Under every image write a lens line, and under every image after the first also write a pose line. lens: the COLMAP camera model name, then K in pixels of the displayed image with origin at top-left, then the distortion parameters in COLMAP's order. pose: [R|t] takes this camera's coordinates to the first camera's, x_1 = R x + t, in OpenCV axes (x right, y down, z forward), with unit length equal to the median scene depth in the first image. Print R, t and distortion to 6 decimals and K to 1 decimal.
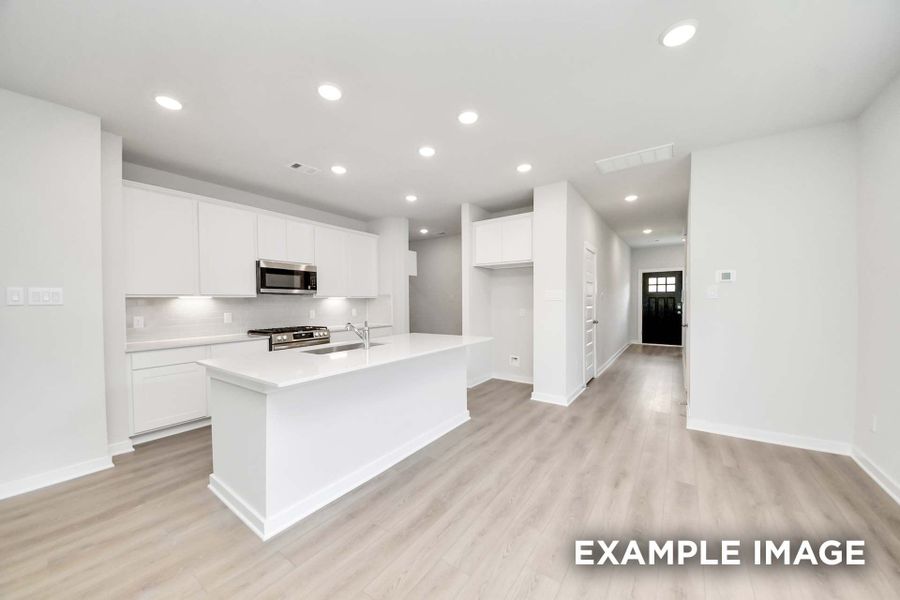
lens RADIAL K [[311.4, 0, 443.1], [0, 311.4, 301.8], [0, 0, 1]] dist [0.011101, 0.000089]
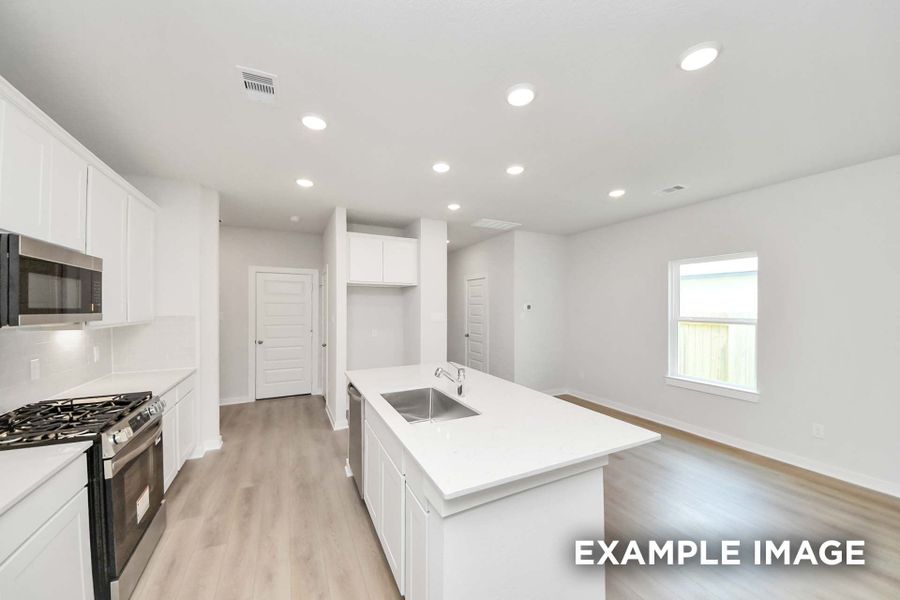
lens RADIAL K [[331.3, 0, 454.6], [0, 331.3, 303.6], [0, 0, 1]] dist [0.002316, -0.002308]
pose [[0.426858, 0.014008, 0.904210, -0.645870], [-0.001543, 0.999890, -0.014762, -0.046790], [-0.904317, 0.004906, 0.426832, 0.367910]]
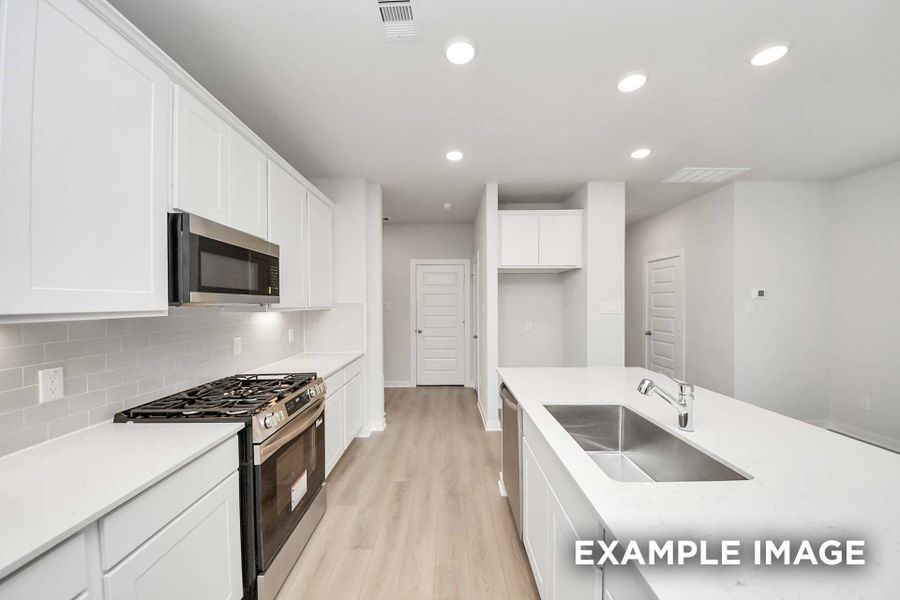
lens RADIAL K [[331.3, 0, 446.4], [0, 331.3, 303.1], [0, 0, 1]] dist [0.002316, -0.002308]
pose [[0.790576, 0.001105, 0.612363, -0.537365], [-0.000101, 0.999999, -0.001674, -0.027341], [-0.612364, 0.001262, 0.790575, 0.471287]]
